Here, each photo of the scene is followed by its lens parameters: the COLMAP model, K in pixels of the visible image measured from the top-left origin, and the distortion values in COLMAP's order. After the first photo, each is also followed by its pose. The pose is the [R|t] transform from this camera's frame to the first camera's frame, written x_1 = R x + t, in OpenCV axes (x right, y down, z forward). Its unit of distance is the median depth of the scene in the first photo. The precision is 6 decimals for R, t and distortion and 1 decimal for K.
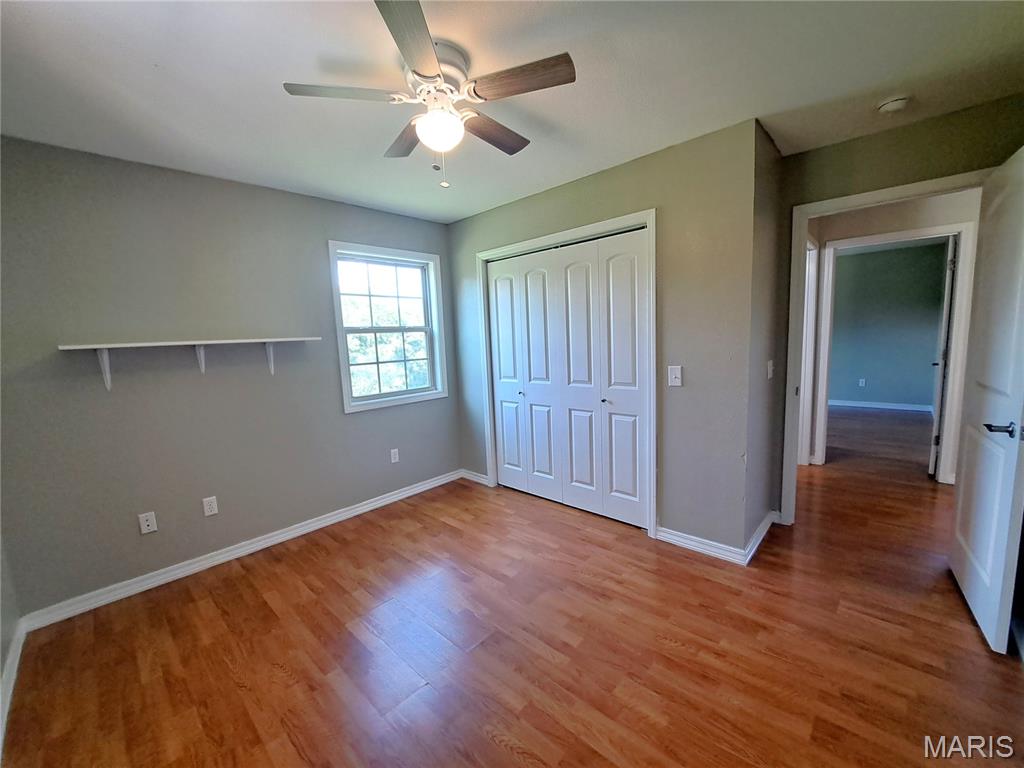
lens RADIAL K [[415.1, 0, 516.5], [0, 415.1, 388.1], [0, 0, 1]] dist [-0.009481, 0.000221]
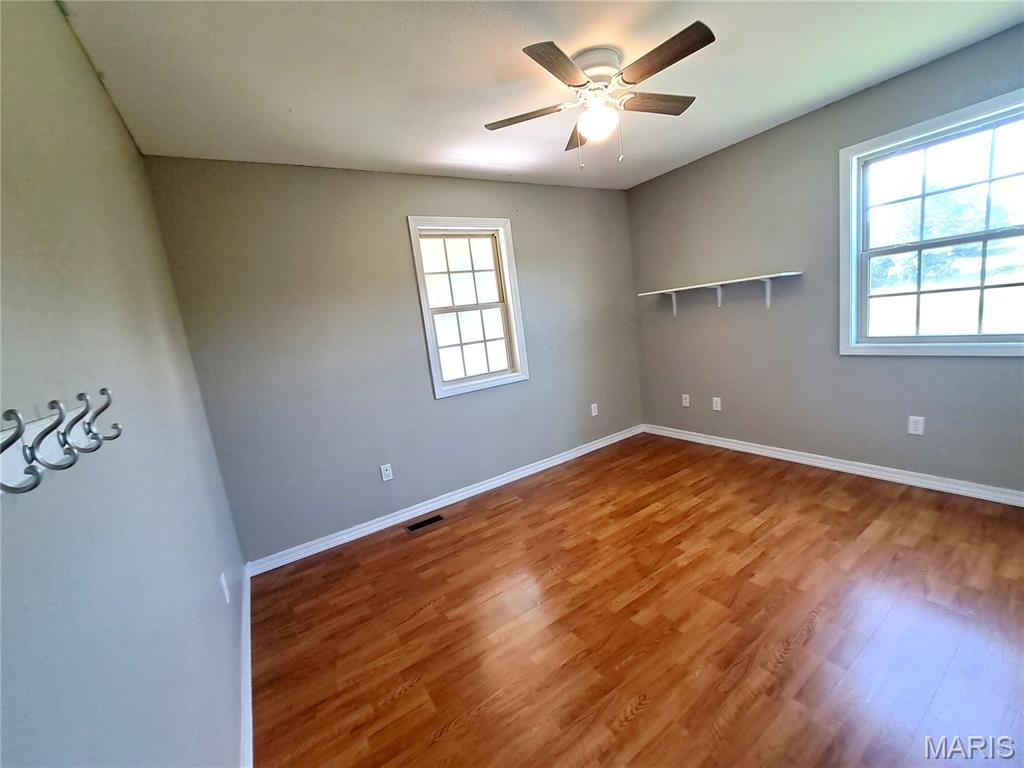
lens RADIAL K [[415.1, 0, 510.8], [0, 415.1, 381.3], [0, 0, 1]] dist [-0.009481, 0.000221]
pose [[-0.241513, 0.220407, -0.945035, 0.654016], [0.007855, 0.974276, 0.225220, -0.093794], [0.970366, 0.046970, -0.237032, 0.600786]]
